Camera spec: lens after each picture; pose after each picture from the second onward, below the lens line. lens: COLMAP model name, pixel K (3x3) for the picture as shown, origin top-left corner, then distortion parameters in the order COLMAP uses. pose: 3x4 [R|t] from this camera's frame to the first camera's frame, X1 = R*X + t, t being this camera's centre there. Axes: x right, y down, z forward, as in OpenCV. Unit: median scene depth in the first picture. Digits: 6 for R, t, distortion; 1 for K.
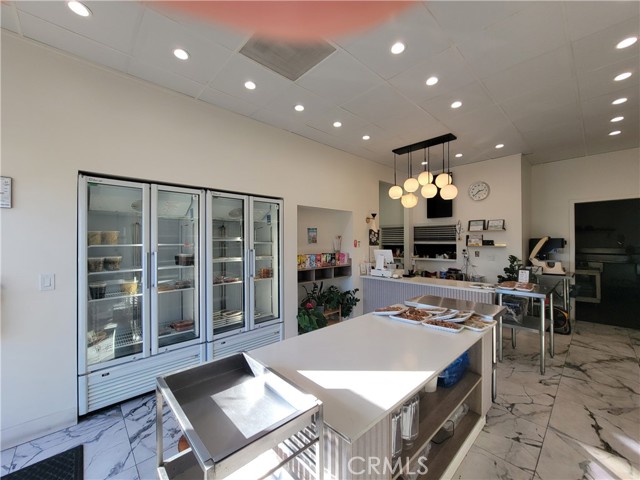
lens RADIAL K [[261.6, 0, 318.1], [0, 261.6, 239.8], [0, 0, 1]] dist [-0.002448, 0.000441]
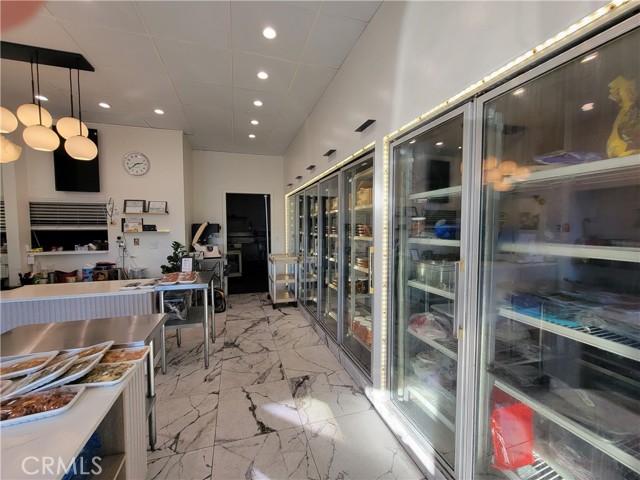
lens RADIAL K [[261.6, 0, 318.8], [0, 261.6, 240.9], [0, 0, 1]] dist [-0.002448, 0.000441]
pose [[0.426233, -0.044366, 0.903525, 0.140829], [-0.006628, 0.998617, 0.052162, 0.006670], [-0.904589, -0.028222, 0.425350, 0.173193]]
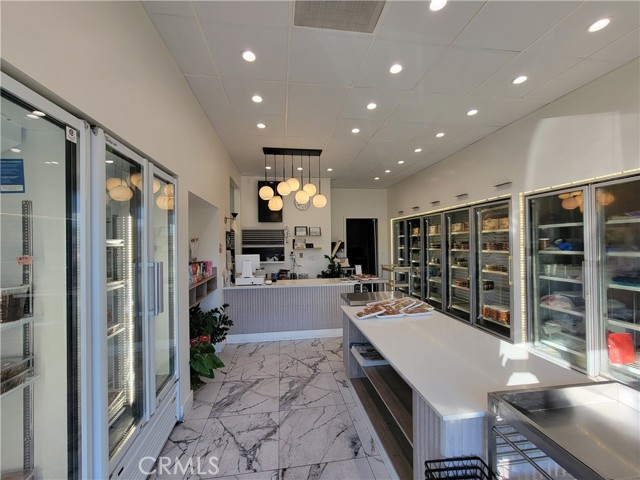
lens RADIAL K [[261.6, 0, 318.7], [0, 261.6, 240.6], [0, 0, 1]] dist [-0.002448, 0.000441]
pose [[0.566239, 0.004367, 0.824230, -0.388638], [0.004907, 0.999950, -0.008669, -0.001416], [-0.824227, 0.008954, 0.566189, 0.323666]]
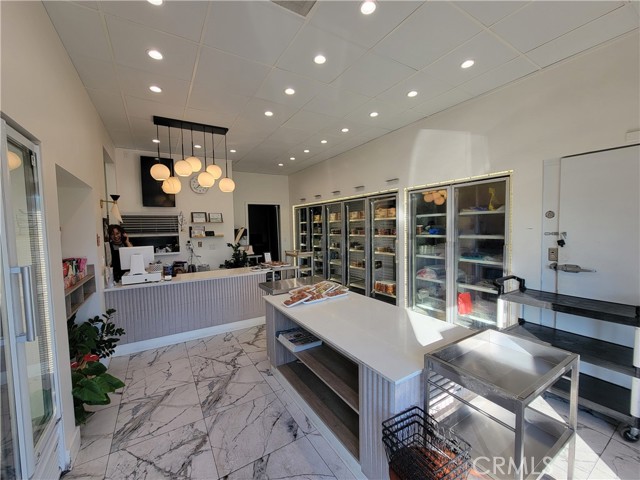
lens RADIAL K [[261.6, 0, 318.8], [0, 261.6, 240.4], [0, 0, 1]] dist [-0.002448, 0.000441]
pose [[0.189663, -0.052287, 0.980456, -0.411568], [0.014772, 0.998620, 0.050398, -0.009737], [-0.981738, 0.004925, 0.190173, 0.396626]]
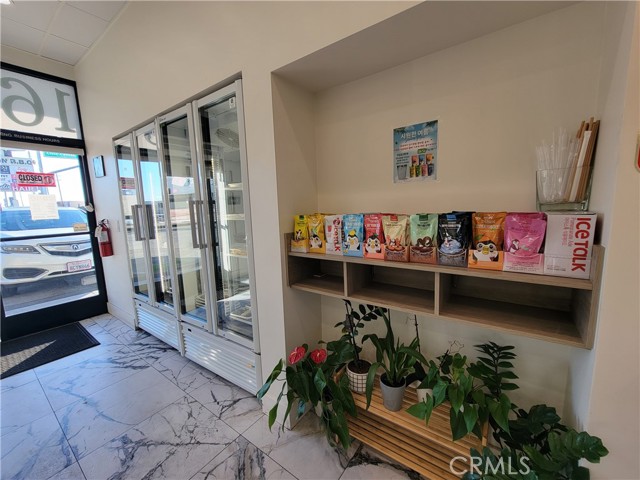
lens RADIAL K [[261.6, 0, 318.7], [0, 261.6, 242.1], [0, 0, 1]] dist [-0.002448, 0.000441]
pose [[0.192424, 0.136383, -0.971788, 0.275462], [0.036989, 0.988583, 0.146064, 0.040827], [0.980615, -0.064052, 0.185182, 0.881440]]
